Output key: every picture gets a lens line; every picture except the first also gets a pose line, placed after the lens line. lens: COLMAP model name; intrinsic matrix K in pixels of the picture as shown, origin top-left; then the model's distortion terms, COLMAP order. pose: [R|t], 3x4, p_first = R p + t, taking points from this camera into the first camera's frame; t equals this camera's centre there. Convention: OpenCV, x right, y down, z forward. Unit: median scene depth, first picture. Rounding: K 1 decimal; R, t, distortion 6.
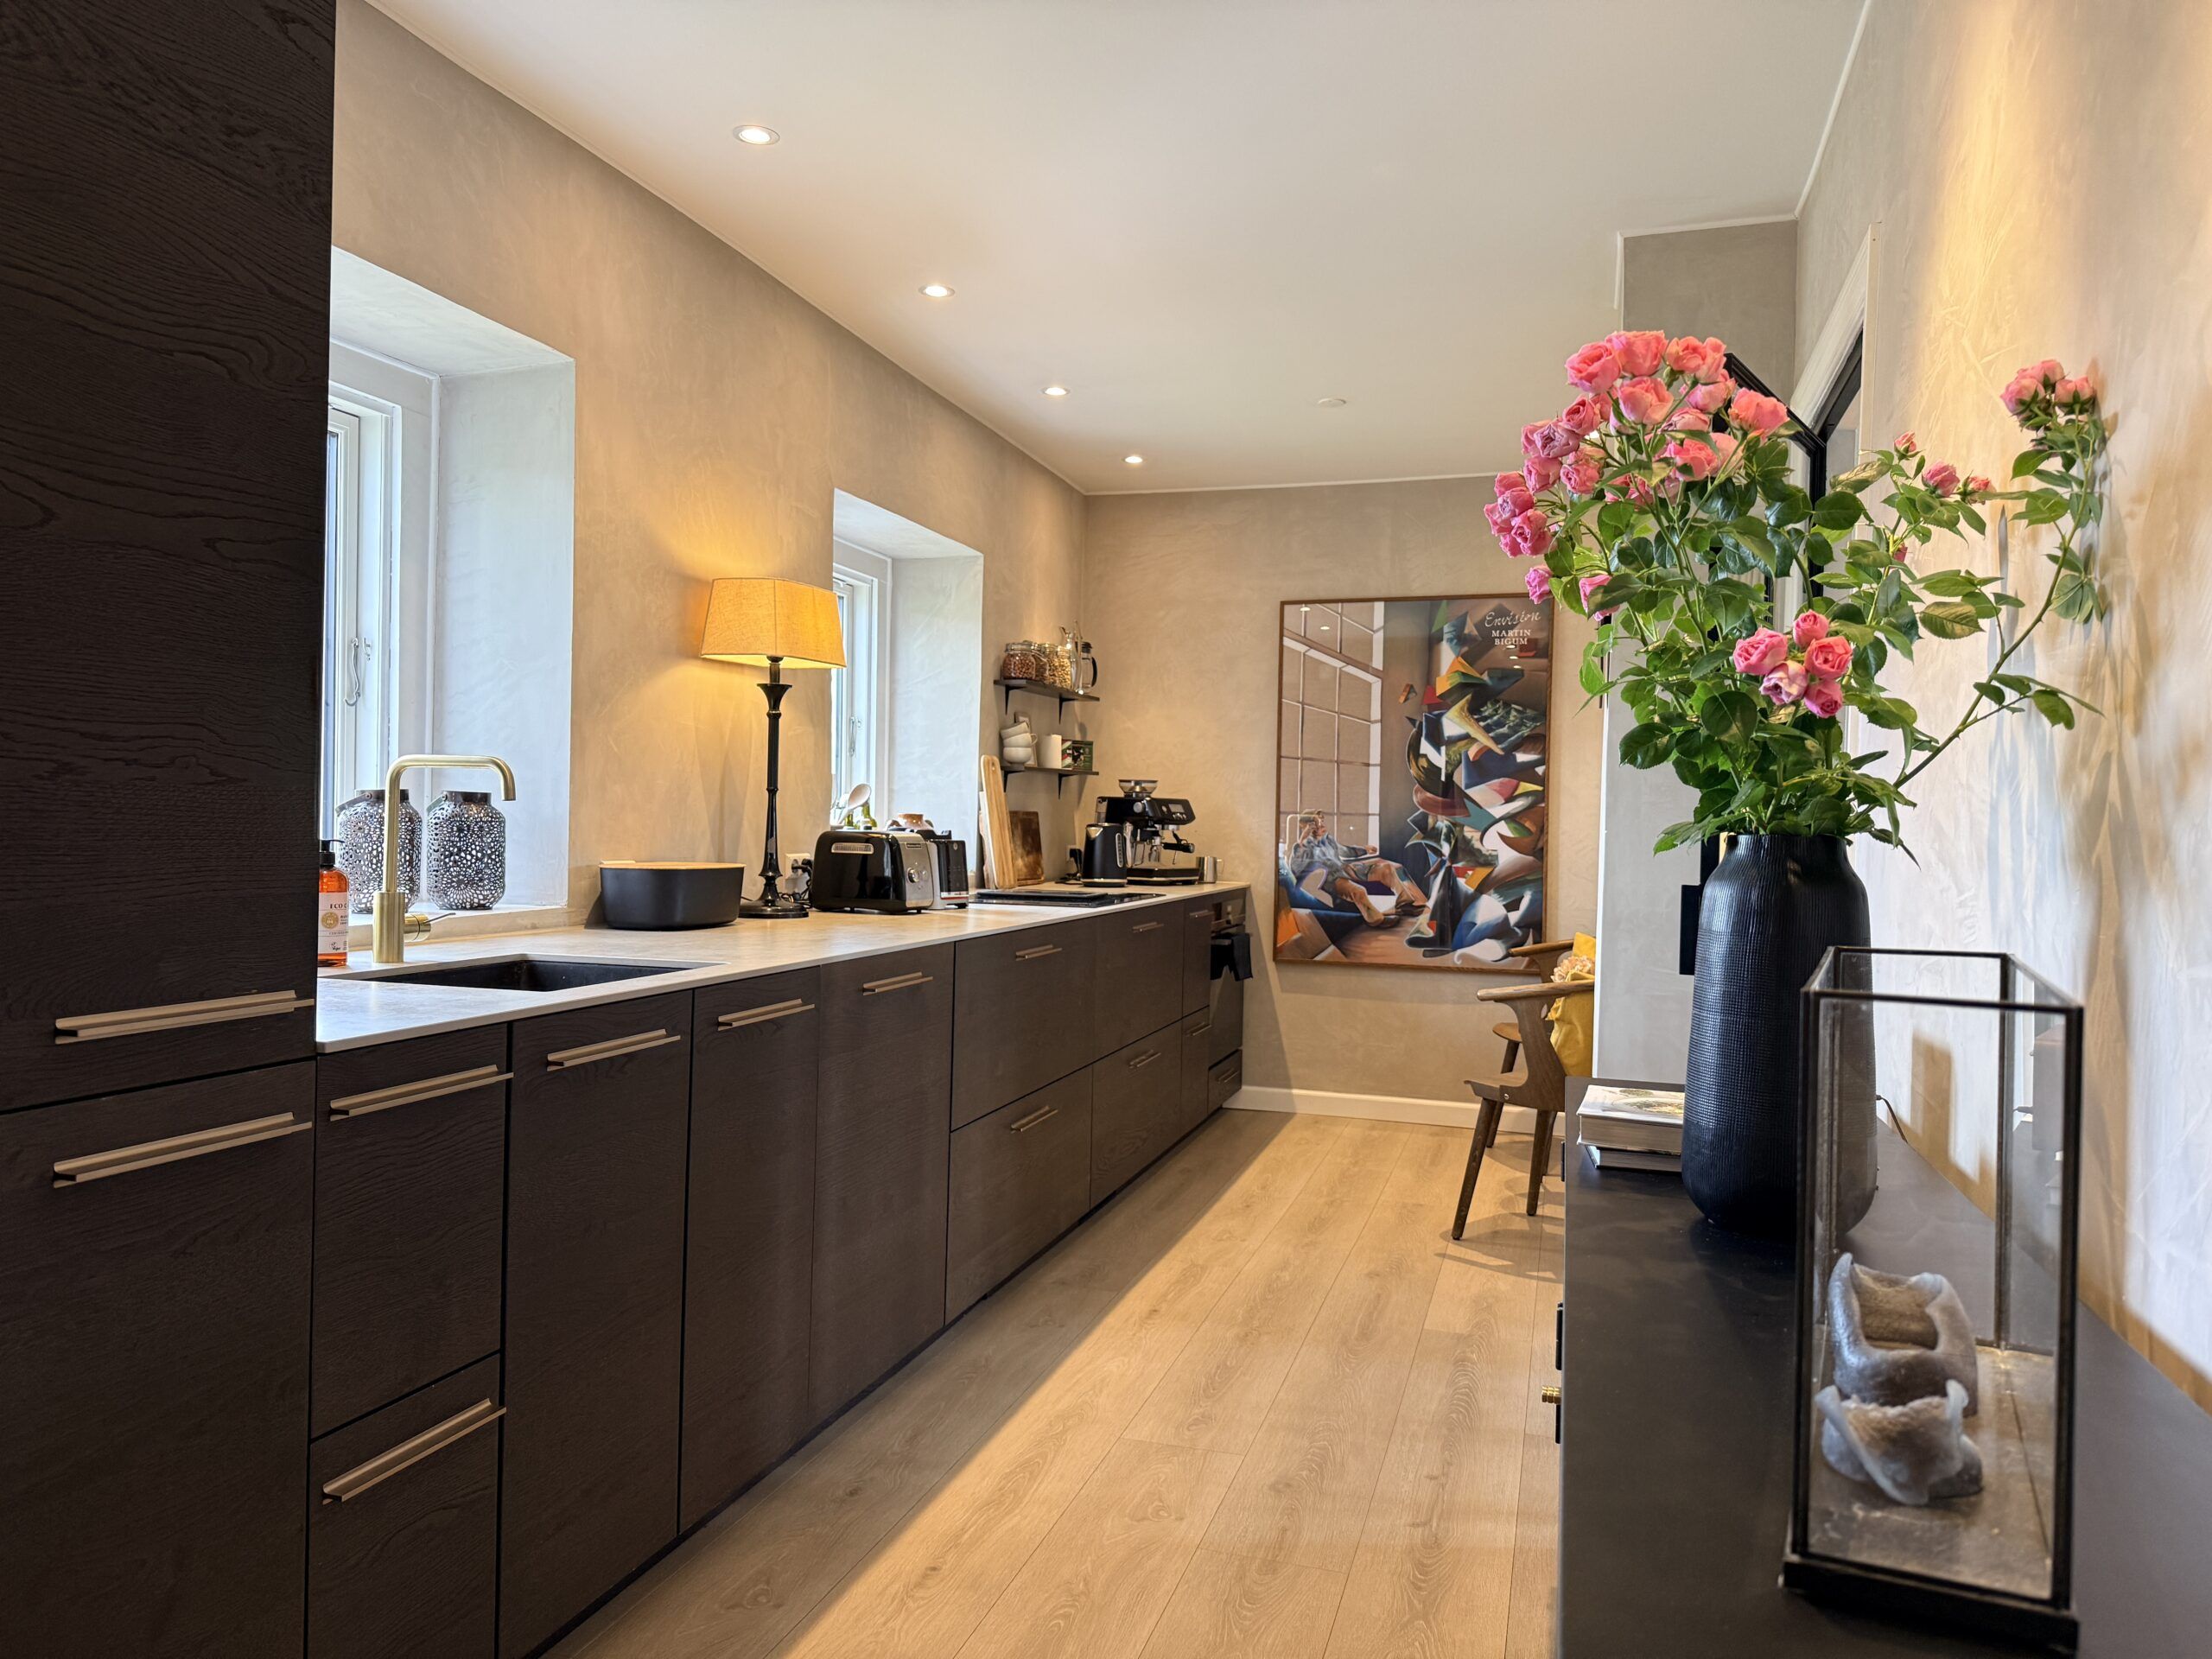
lens RADIAL K [[1553.0, 0, 1115.2], [0, 1553.0, 831.0], [0, 0, 1]] dist [0.123796, -0.189183]
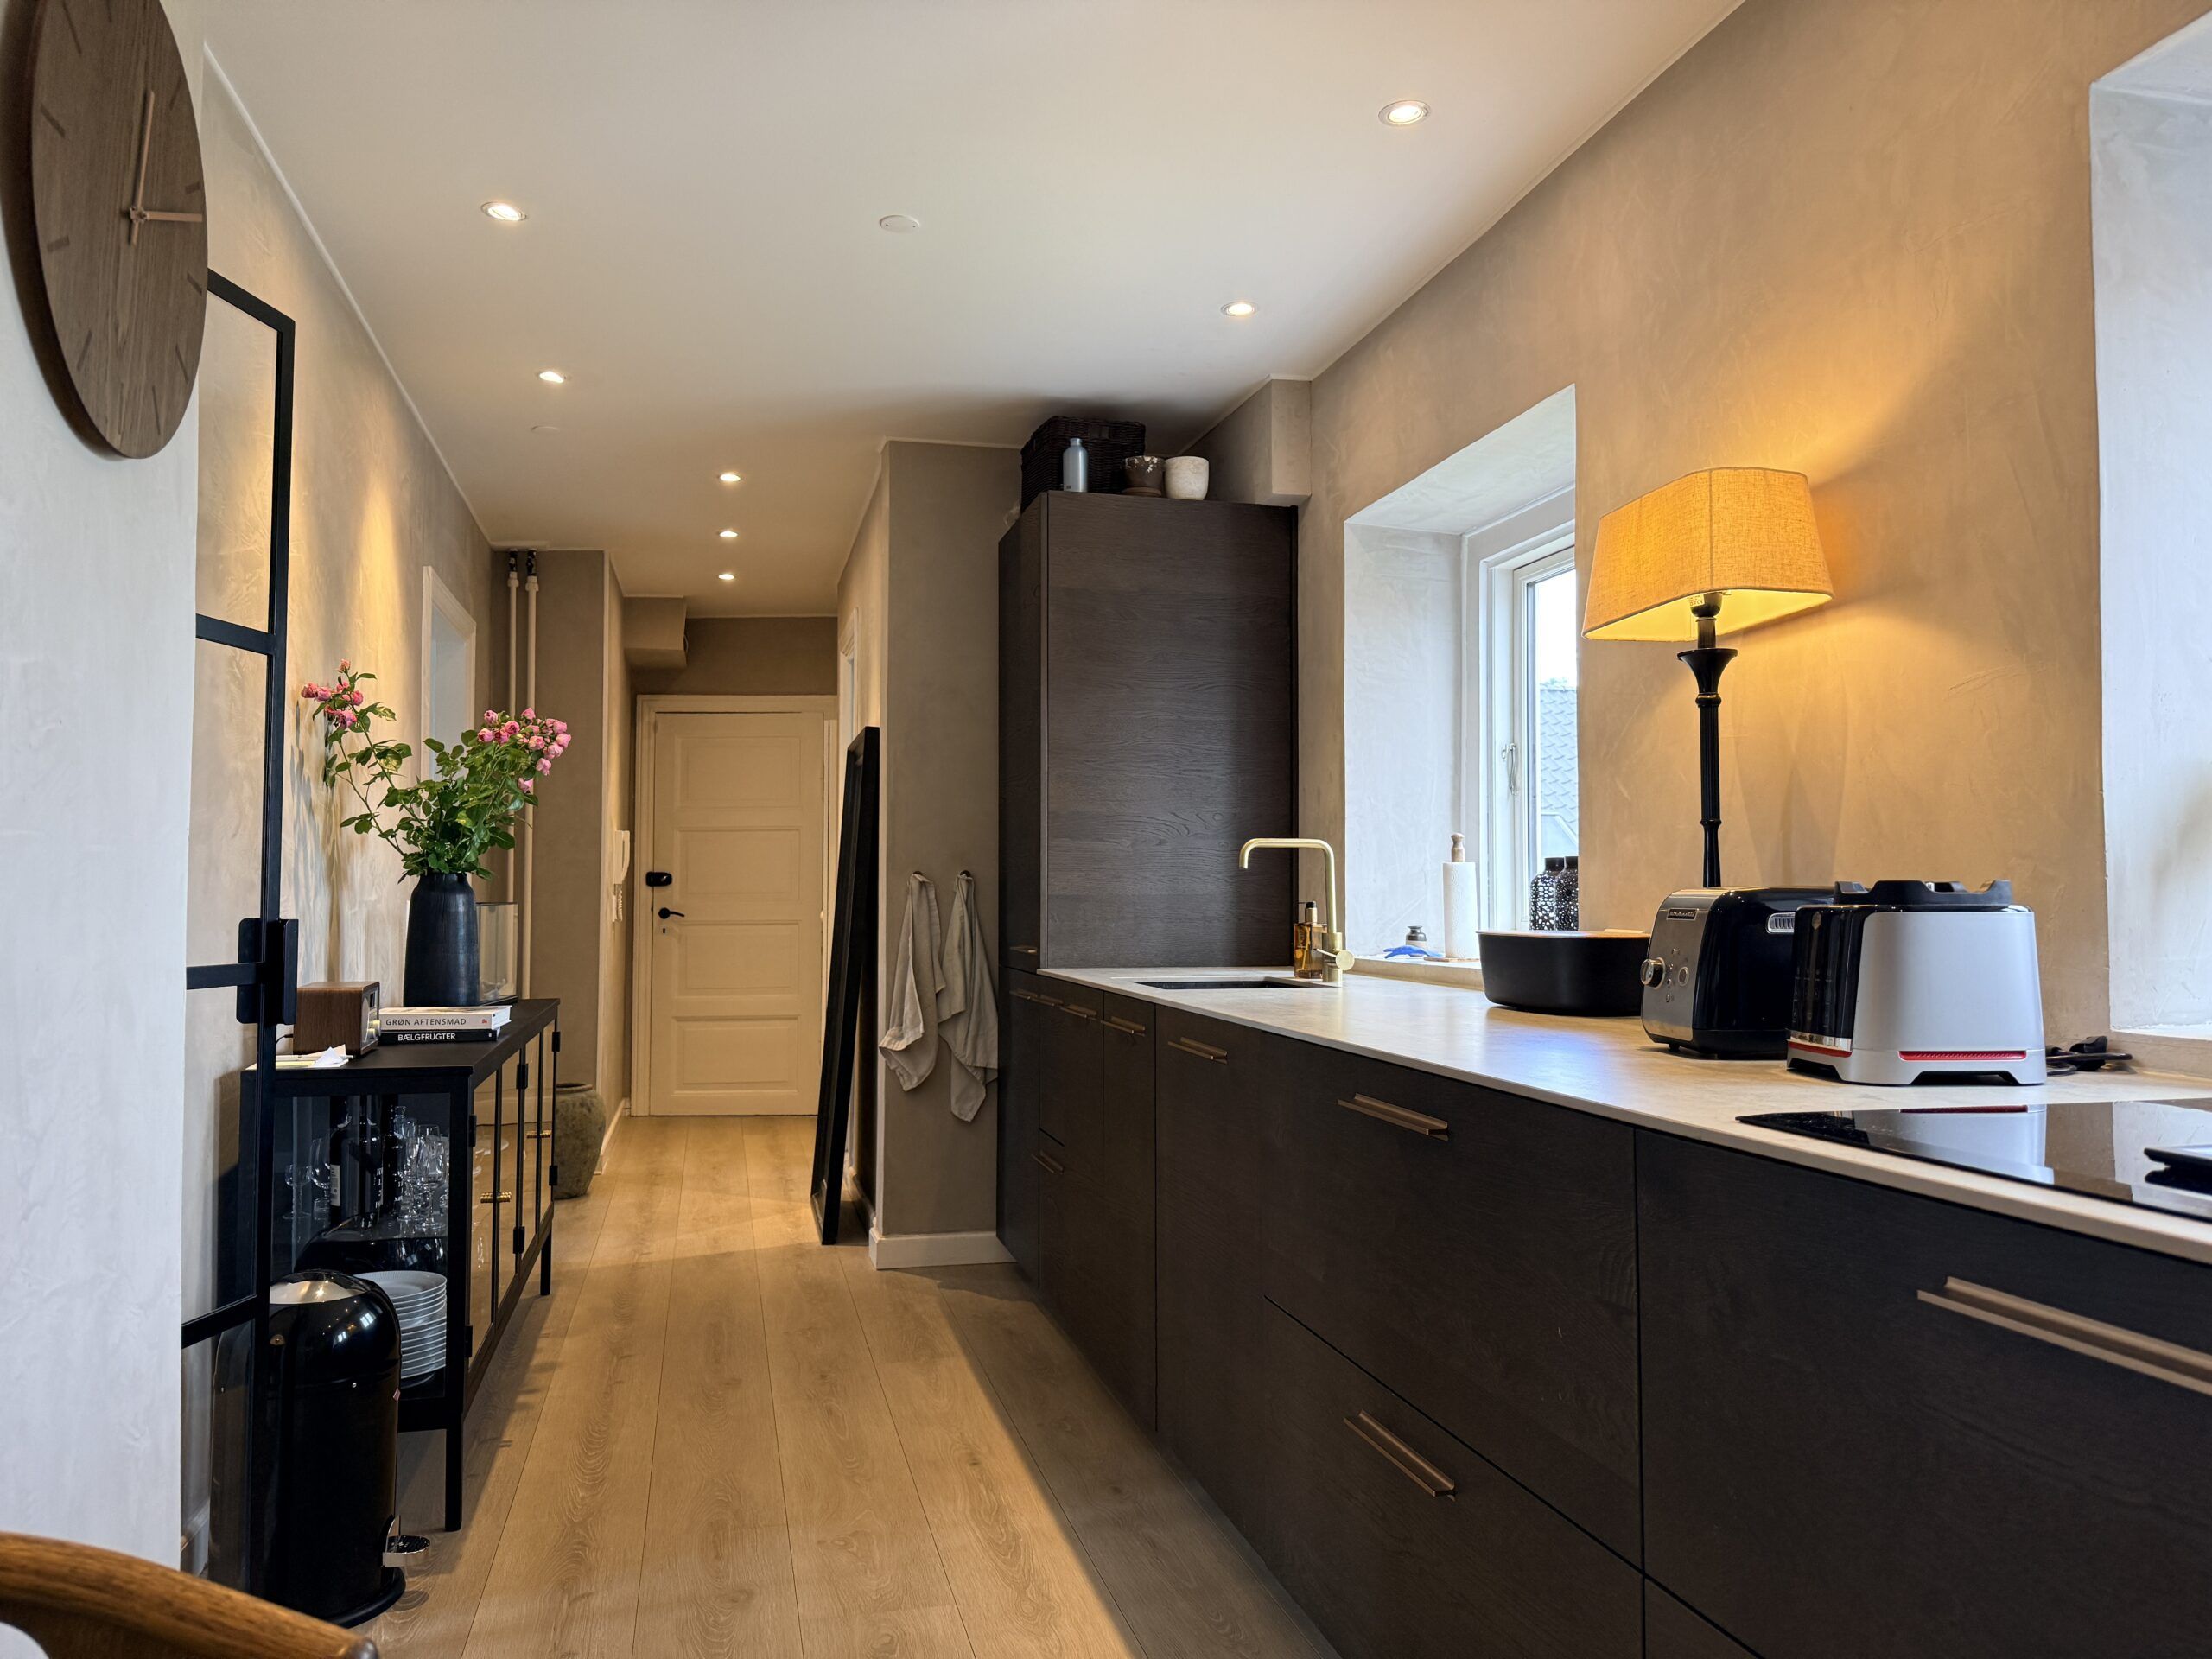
lens RADIAL K [[1576.7, 0, 1103.6], [0, 1576.7, 834.8], [0, 0, 1]] dist [0.004184, -0.005654]
pose [[-0.863296, -0.043291, -0.502838, 0.373927], [-0.024175, 0.998718, -0.044478, 0.014107], [0.504118, -0.026242, -0.863236, 1.777859]]
